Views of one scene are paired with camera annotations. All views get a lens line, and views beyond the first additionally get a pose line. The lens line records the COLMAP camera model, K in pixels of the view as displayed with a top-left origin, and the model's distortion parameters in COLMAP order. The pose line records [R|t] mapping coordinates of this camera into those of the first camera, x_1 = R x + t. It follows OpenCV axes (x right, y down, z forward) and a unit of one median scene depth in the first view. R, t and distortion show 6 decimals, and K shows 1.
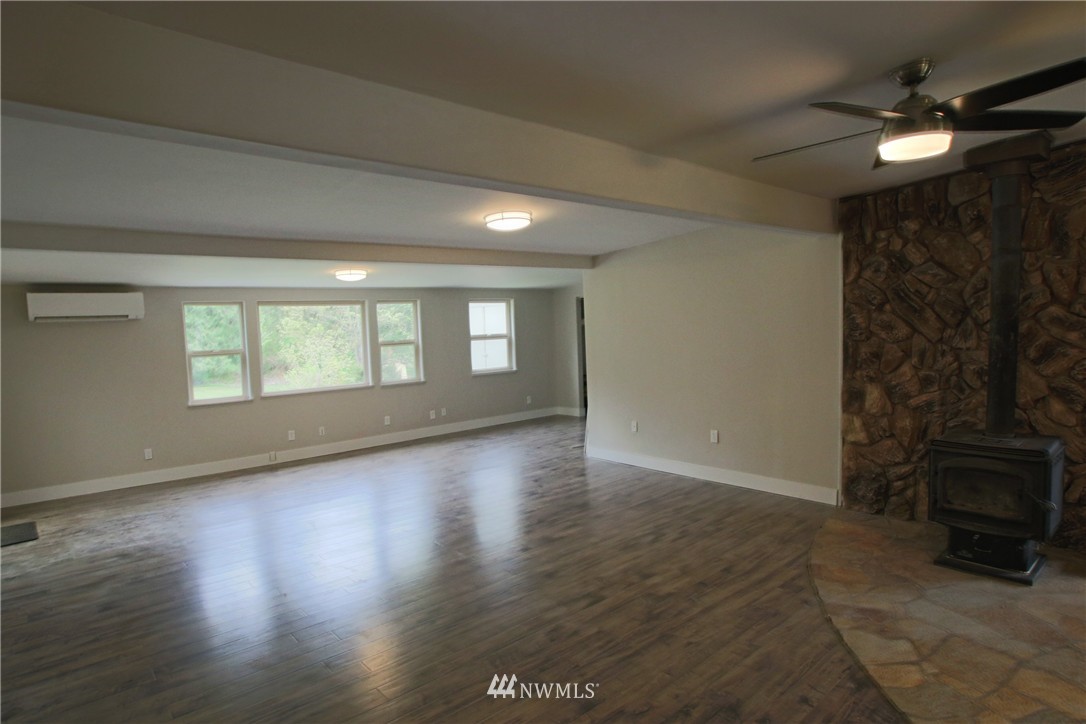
lens RADIAL K [[602.9, 0, 542.4], [0, 602.9, 369.2], [0, 0, 1]] dist [-0.070424, 0.034968]
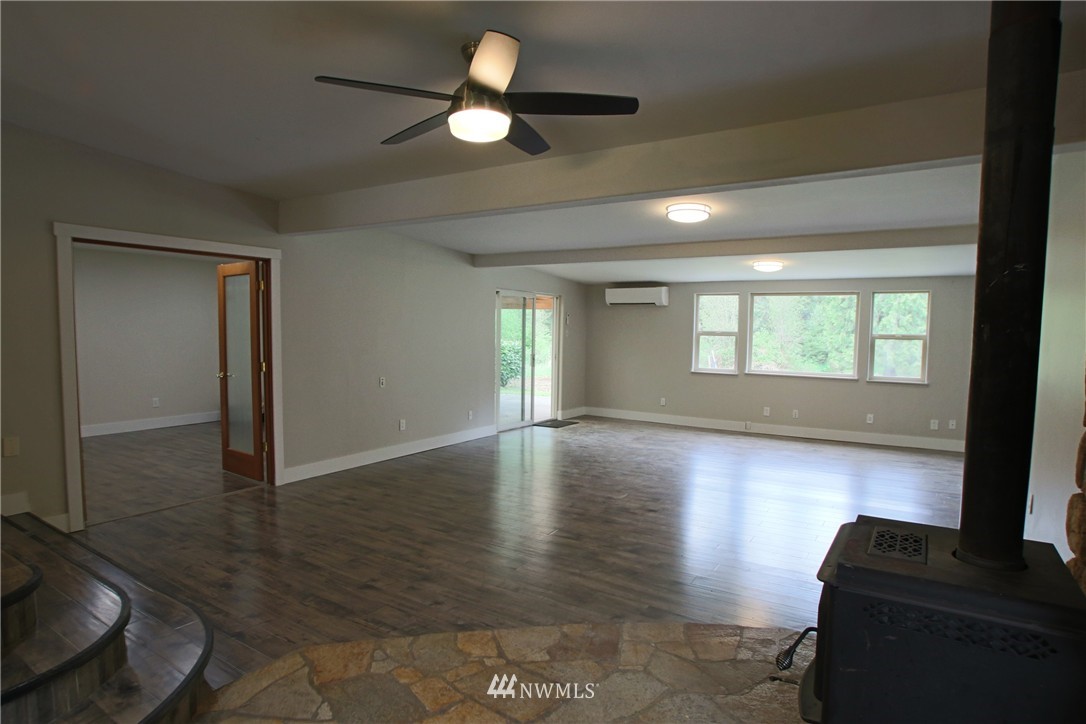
lens RADIAL K [[602.9, 0, 542.4], [0, 602.9, 369.2], [0, 0, 1]] dist [-0.070424, 0.034968]
pose [[0.277071, 0.105420, -0.955049, 0.659517], [-0.099938, 0.991734, 0.080476, -0.020524], [0.955638, 0.073148, 0.285316, 0.322860]]
